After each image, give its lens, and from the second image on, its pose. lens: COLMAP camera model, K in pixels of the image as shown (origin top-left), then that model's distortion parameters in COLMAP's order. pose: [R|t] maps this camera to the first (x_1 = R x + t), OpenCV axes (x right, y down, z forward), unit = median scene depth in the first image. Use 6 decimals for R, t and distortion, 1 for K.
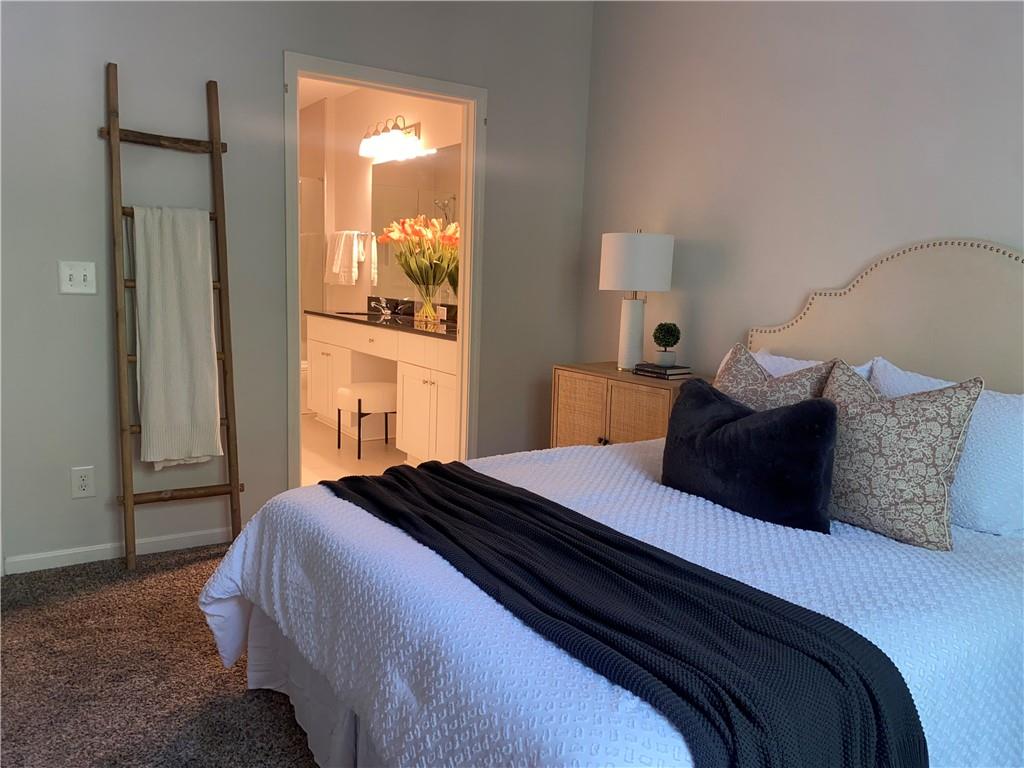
lens RADIAL K [[778.8, 0, 515.2], [0, 778.8, 388.0], [0, 0, 1]] dist [0.040098, -0.022945]
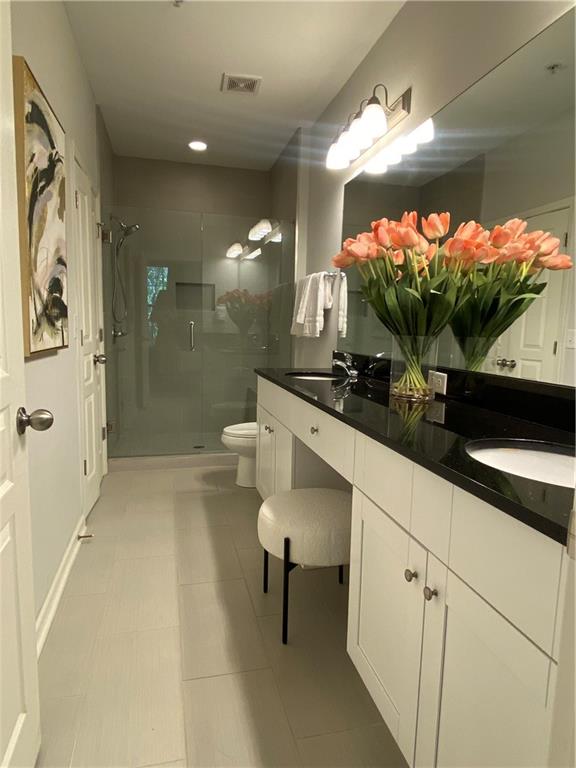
lens RADIAL K [[462.9, 0, 284.6], [0, 462.9, 390.9], [0, 0, 1]] dist [0.040825, -0.000458]
pose [[0.938159, 0.029268, -0.344966, -0.081740], [-0.034233, 0.999379, -0.008307, -0.082960], [0.344509, 0.019603, 0.938578, 0.630960]]
